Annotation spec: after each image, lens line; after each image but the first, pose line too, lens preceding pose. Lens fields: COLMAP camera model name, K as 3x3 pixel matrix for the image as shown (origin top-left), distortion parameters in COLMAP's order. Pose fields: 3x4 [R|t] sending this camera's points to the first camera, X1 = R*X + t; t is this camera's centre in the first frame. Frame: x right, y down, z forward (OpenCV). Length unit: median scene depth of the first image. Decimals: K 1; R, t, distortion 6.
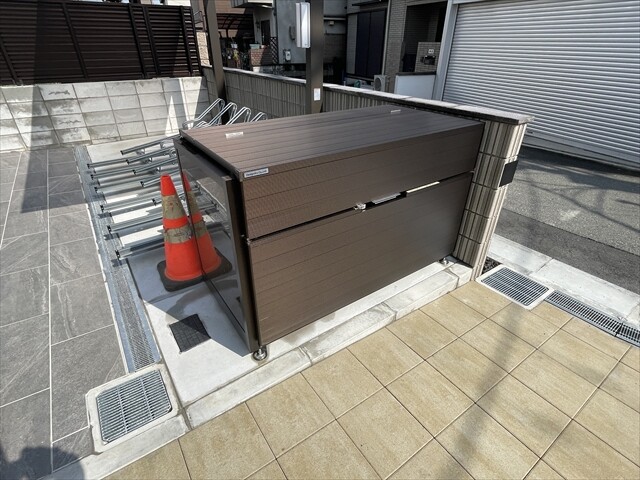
lens RADIAL K [[336.9, 0, 320.5], [0, 336.9, 237.2], [0, 0, 1]] dist [0.002244, -0.001456]
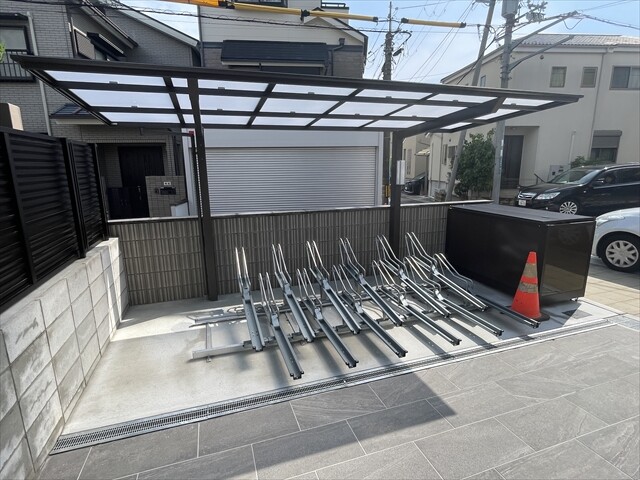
lens RADIAL K [[336.9, 0, 322.2], [0, 336.9, 239.7], [0, 0, 1]] dist [0.002244, -0.001456]
pose [[0.277891, -0.212094, 0.936906, -1.373502], [0.491775, 0.869233, 0.050911, -0.499574], [-0.825187, 0.446599, 0.345854, 0.727447]]
